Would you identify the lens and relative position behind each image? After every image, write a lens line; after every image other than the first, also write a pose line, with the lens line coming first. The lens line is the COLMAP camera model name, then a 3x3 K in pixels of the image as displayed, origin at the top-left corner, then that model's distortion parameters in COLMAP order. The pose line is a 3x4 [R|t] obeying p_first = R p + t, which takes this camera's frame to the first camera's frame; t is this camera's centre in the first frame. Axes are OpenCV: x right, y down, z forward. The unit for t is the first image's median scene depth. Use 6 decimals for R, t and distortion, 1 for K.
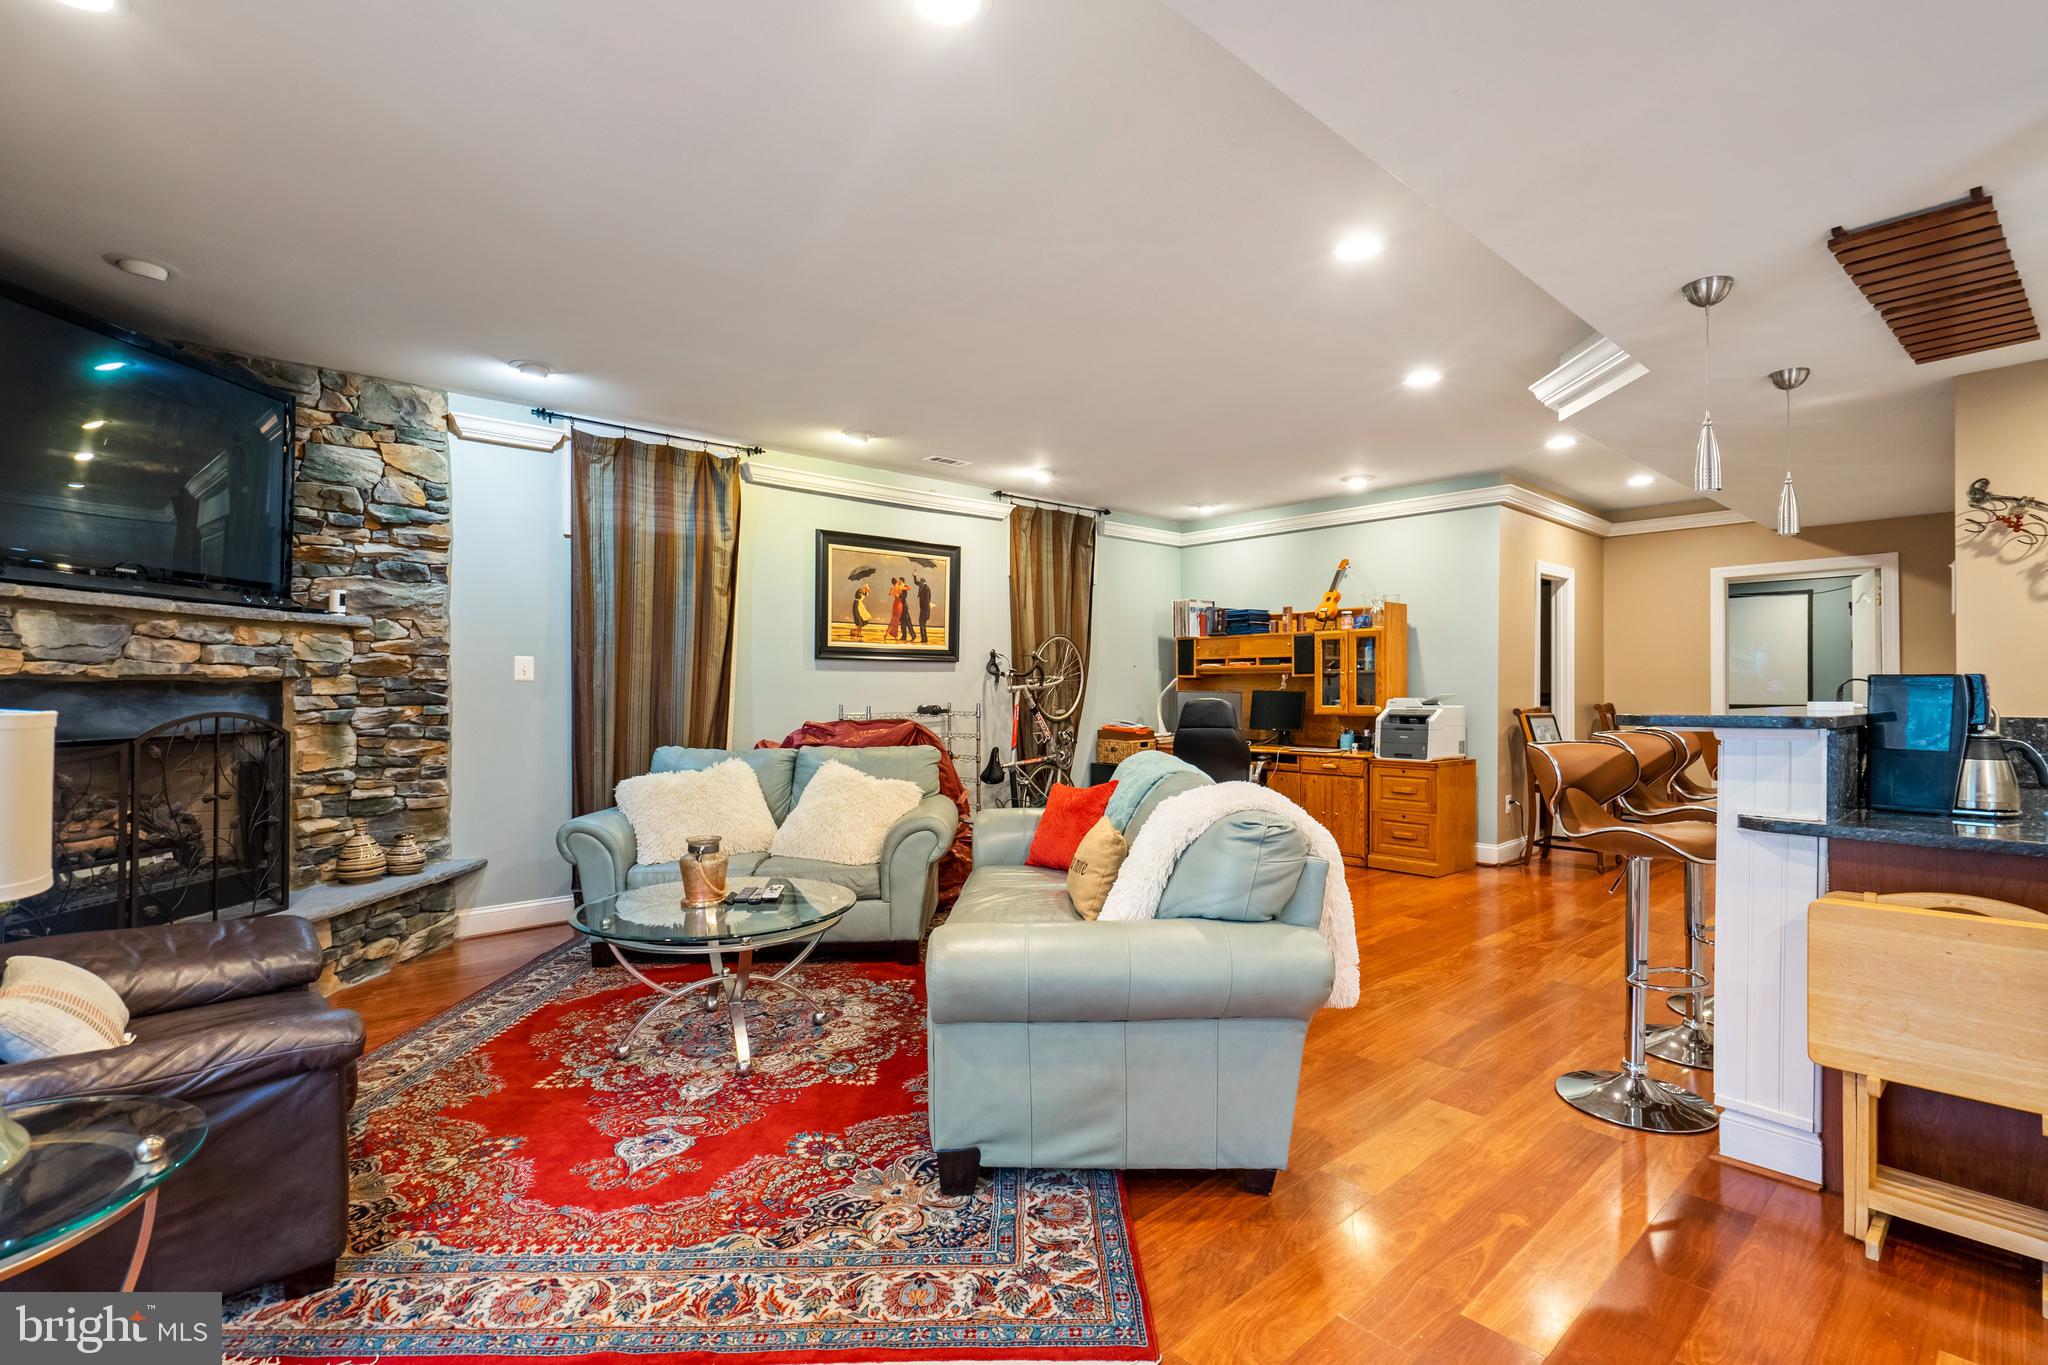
lens RADIAL K [[955.6, 0, 1027.9], [0, 955.6, 673.4], [0, 0, 1]] dist [-0.006643, 0.000915]
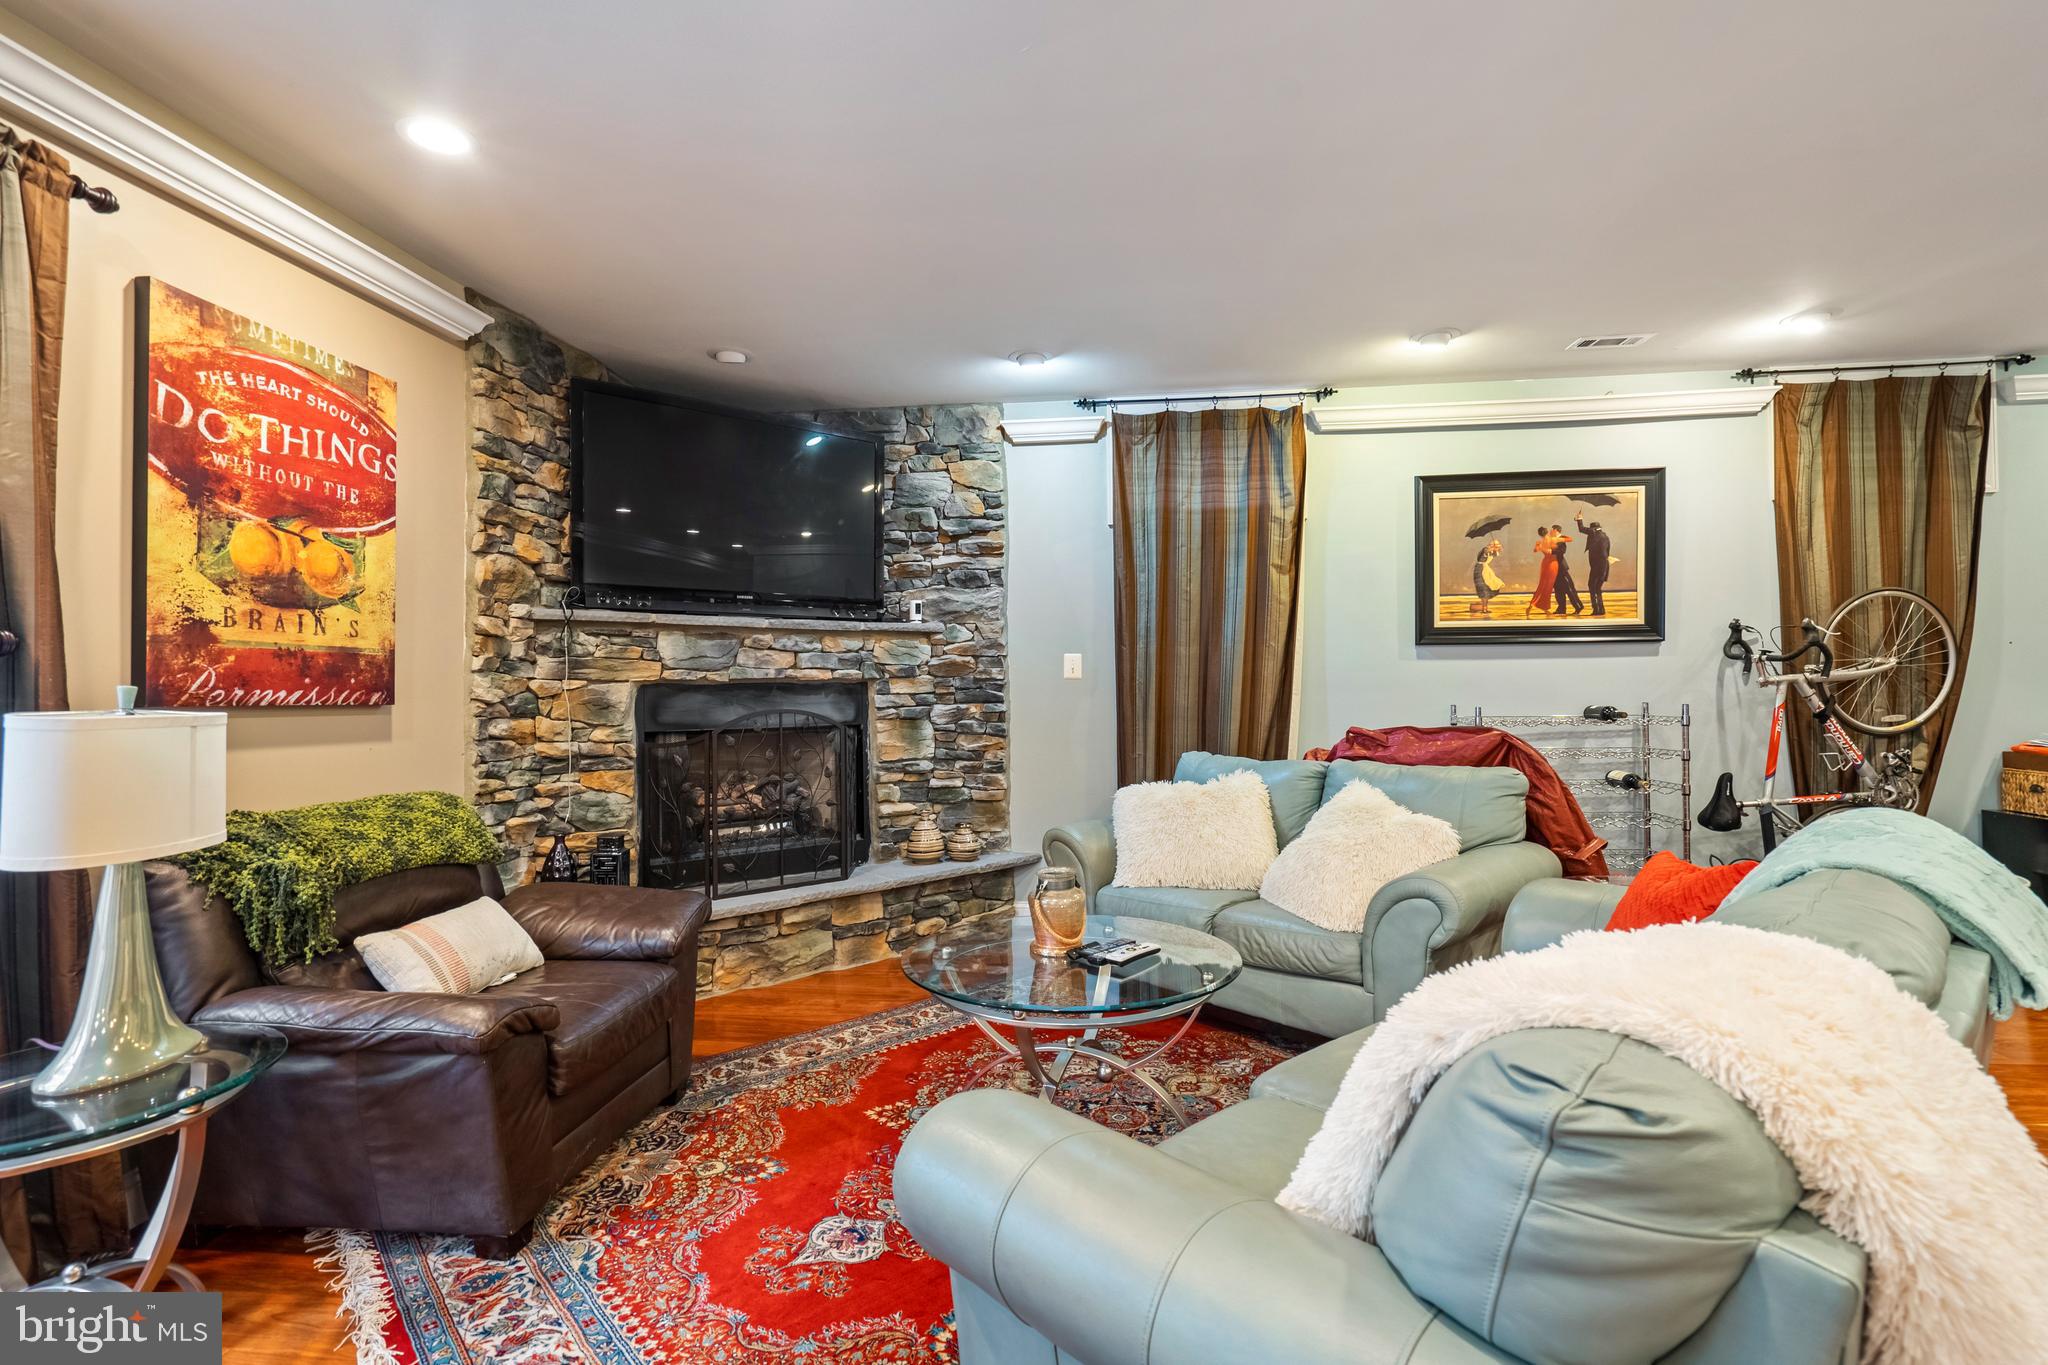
lens RADIAL K [[955.6, 0, 1027.9], [0, 955.6, 673.4], [0, 0, 1]] dist [-0.006643, 0.000915]
pose [[0.653061, -0.015626, -0.757144, 0.203043], [0.020893, 0.999778, -0.002612, 0.004268], [0.757017, -0.014113, 0.653243, 0.339133]]
